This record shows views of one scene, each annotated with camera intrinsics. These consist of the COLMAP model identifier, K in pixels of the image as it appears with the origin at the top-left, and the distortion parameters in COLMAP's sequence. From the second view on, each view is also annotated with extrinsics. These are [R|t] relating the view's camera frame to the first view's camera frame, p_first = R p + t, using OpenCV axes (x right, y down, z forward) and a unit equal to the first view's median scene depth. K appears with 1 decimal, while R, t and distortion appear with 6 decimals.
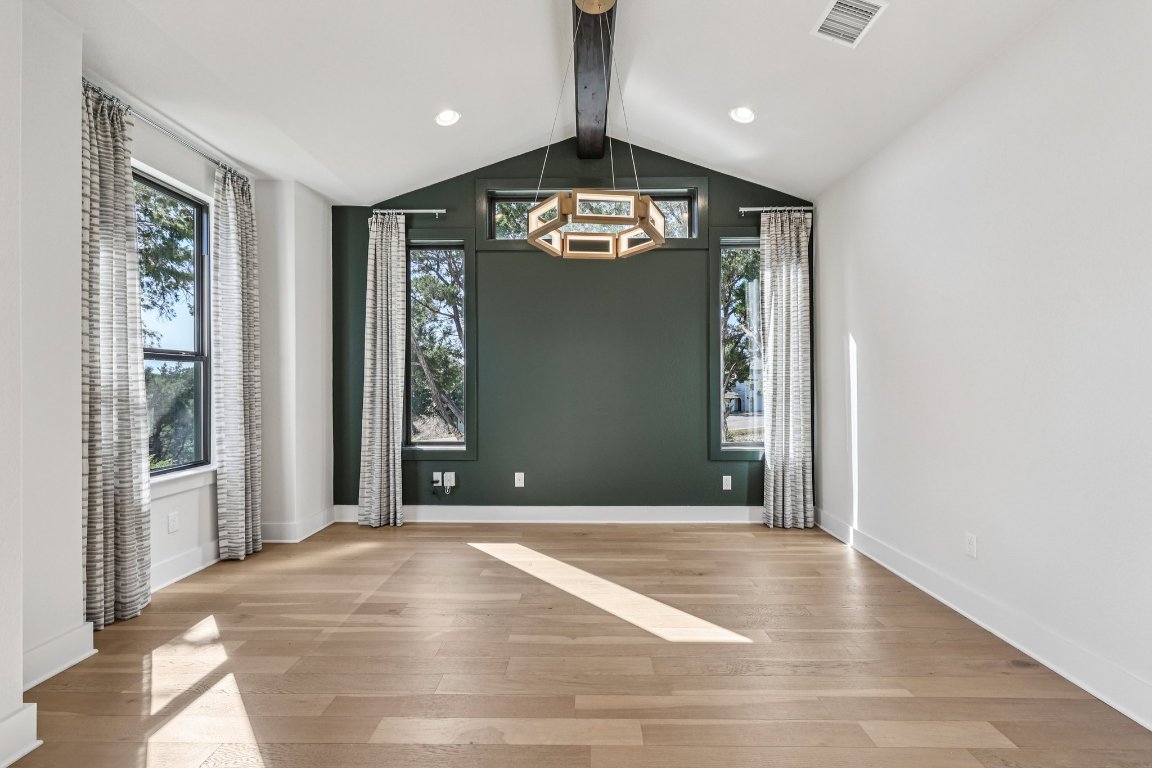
lens RADIAL K [[486.6, 0, 581.3], [0, 486.6, 383.2], [0, 0, 1]] dist [0.000795, -0.001330]
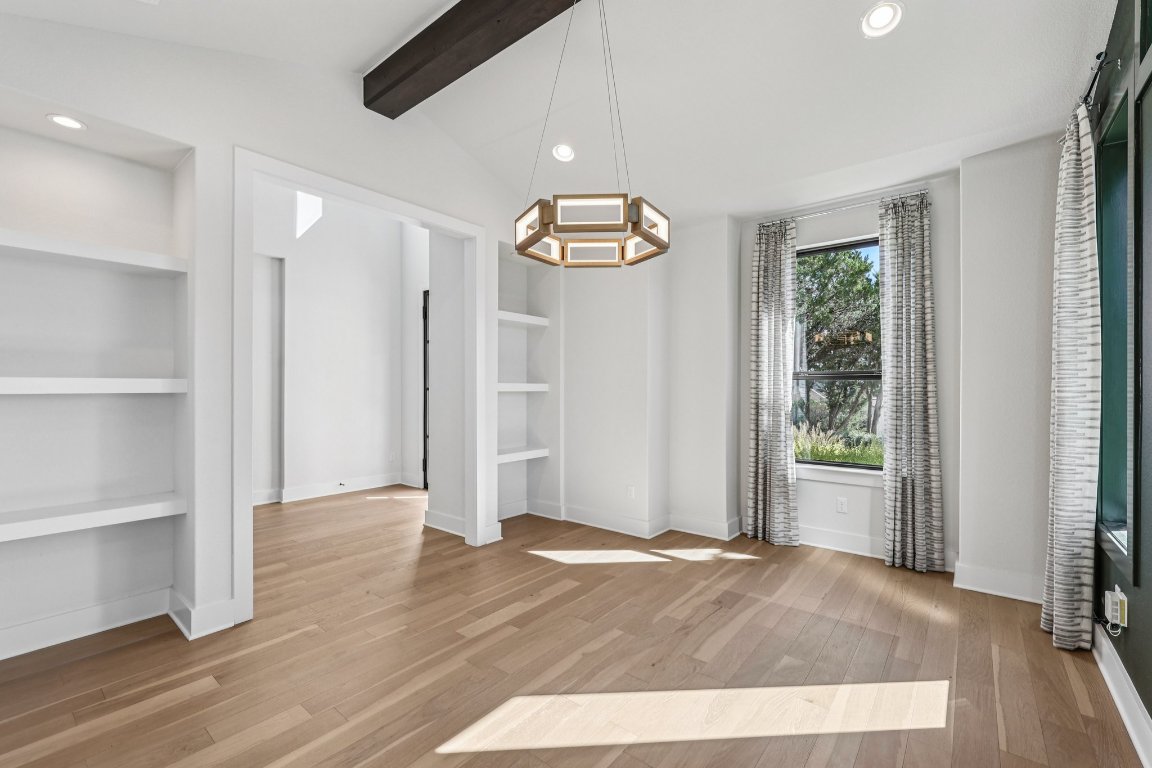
lens RADIAL K [[486.6, 0, 578.4], [0, 486.6, 386.5], [0, 0, 1]] dist [0.000795, -0.001330]
pose [[-0.615878, 0.001861, -0.787839, 0.760936], [0.002496, 0.999997, 0.000411, -0.039850], [0.787837, -0.001714, -0.615881, 1.544243]]
